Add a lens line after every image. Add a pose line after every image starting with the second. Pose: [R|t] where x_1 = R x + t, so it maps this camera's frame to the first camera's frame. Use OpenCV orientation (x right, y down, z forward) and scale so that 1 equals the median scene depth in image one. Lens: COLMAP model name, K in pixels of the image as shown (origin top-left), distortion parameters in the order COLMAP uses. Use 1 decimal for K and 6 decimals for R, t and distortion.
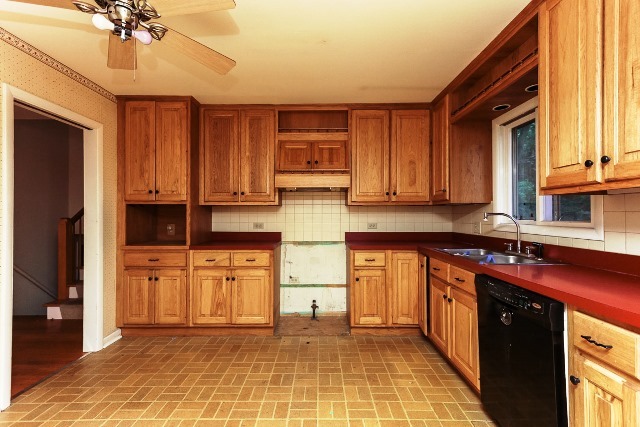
lens RADIAL K [[295.2, 0, 320.9], [0, 295.2, 214.2], [0, 0, 1]] dist [0.017195, -0.000723]
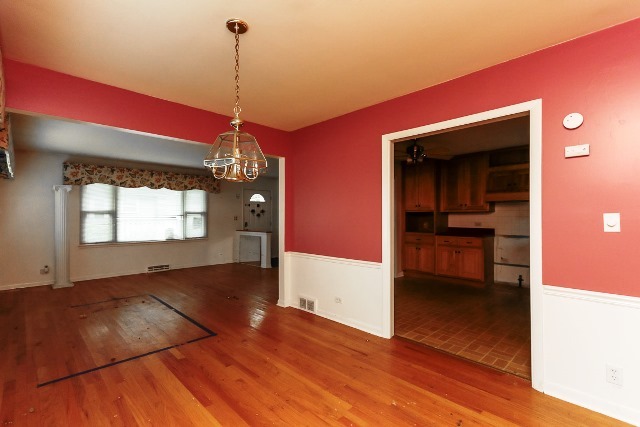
lens RADIAL K [[295.2, 0, 310.6], [0, 295.2, 214.8], [0, 0, 1]] dist [0.017195, -0.000723]
pose [[0.684157, -0.002043, -0.729332, 0.375048], [0.001309, 0.999998, -0.001574, -0.010490], [0.729334, 0.000122, 0.684158, -0.841547]]
